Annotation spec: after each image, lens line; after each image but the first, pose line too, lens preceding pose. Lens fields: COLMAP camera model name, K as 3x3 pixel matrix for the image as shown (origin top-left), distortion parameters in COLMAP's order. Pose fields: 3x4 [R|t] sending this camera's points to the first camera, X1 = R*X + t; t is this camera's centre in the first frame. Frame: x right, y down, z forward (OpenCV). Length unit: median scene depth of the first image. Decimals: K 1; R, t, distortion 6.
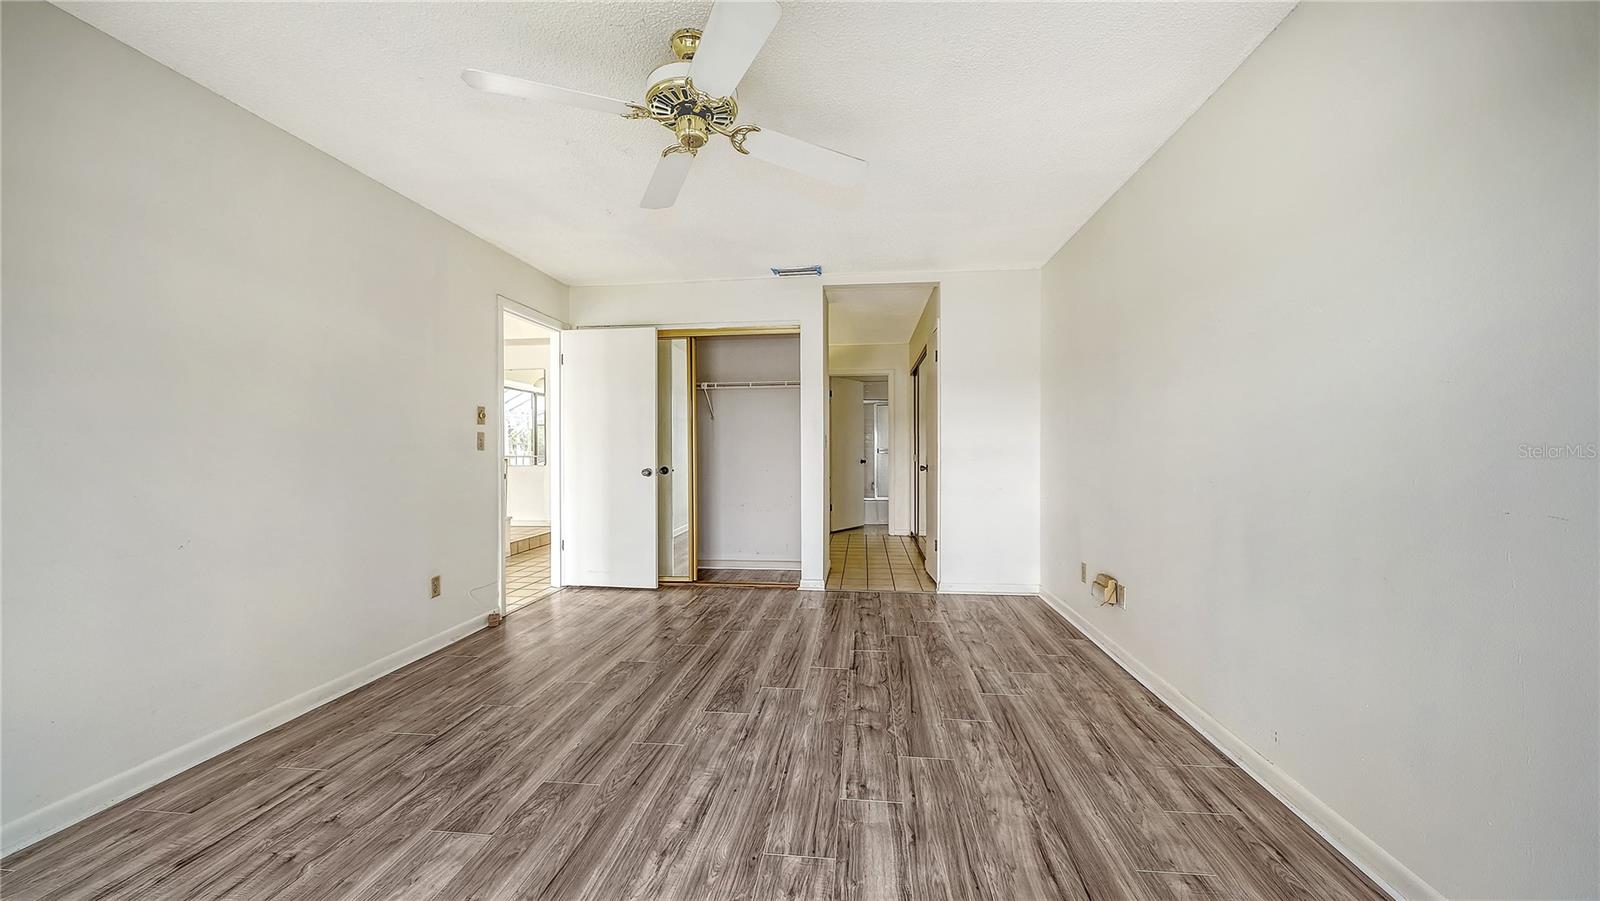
lens RADIAL K [[564.5, 0, 799.9], [0, 564.5, 450.8], [0, 0, 1]] dist [-0.001635, -0.000134]
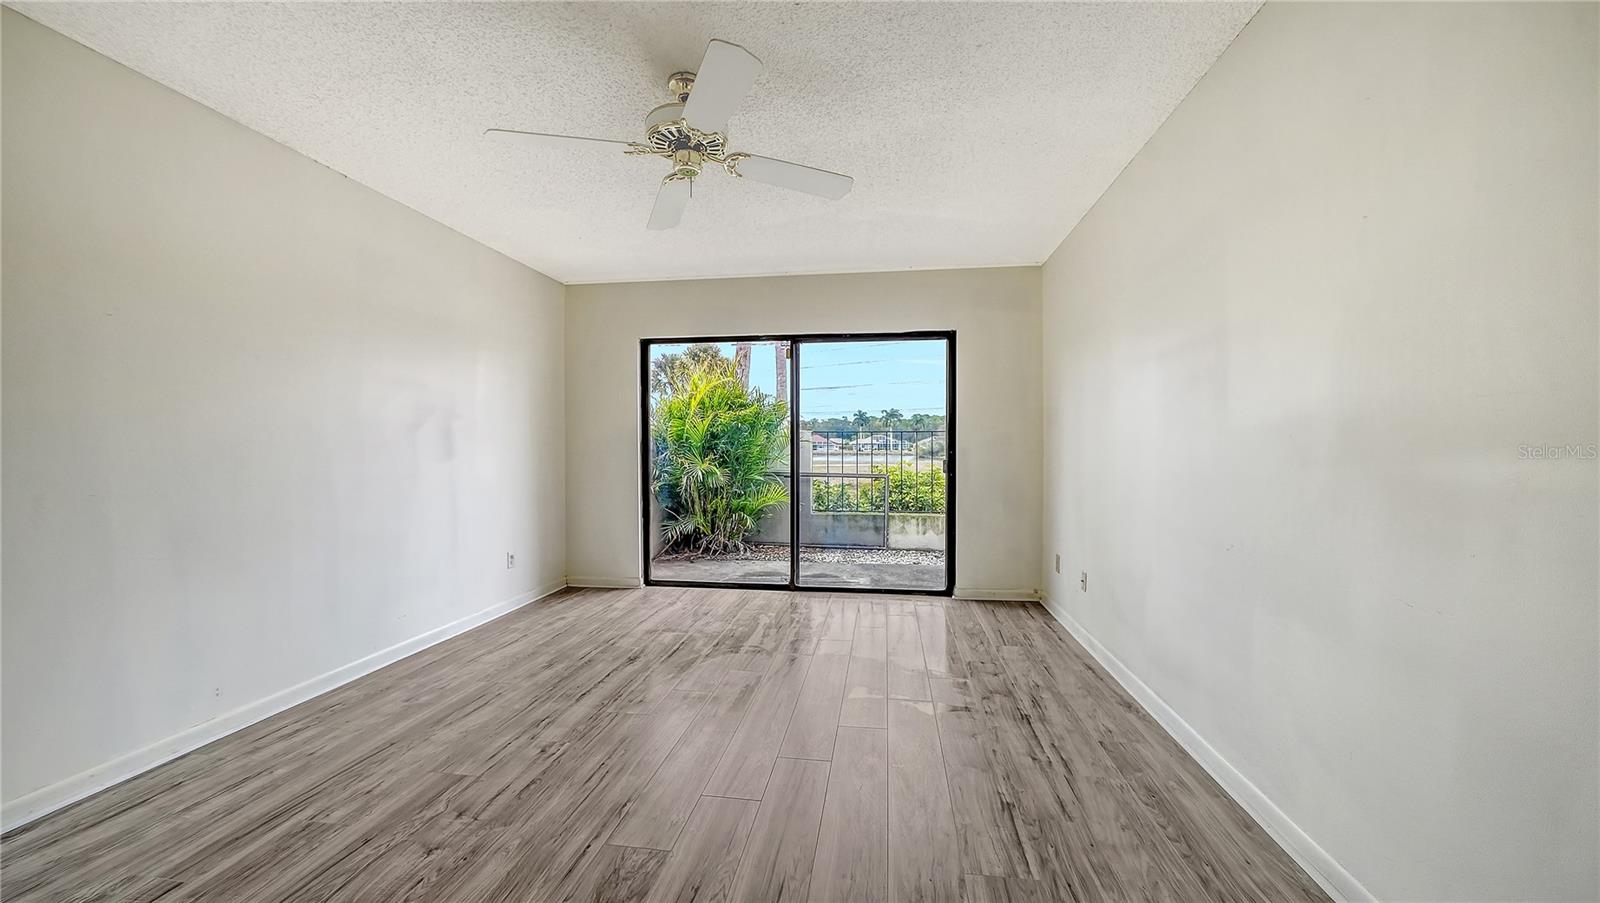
lens RADIAL K [[593.4, 0, 805.7], [0, 593.4, 447.0], [0, 0, 1]] dist [-0.012407, -0.000035]
pose [[-0.999487, 0.011302, 0.029971, -0.399268], [0.011438, 0.999925, 0.004371, -0.010987], [-0.029920, 0.004711, -0.999541, 1.895542]]
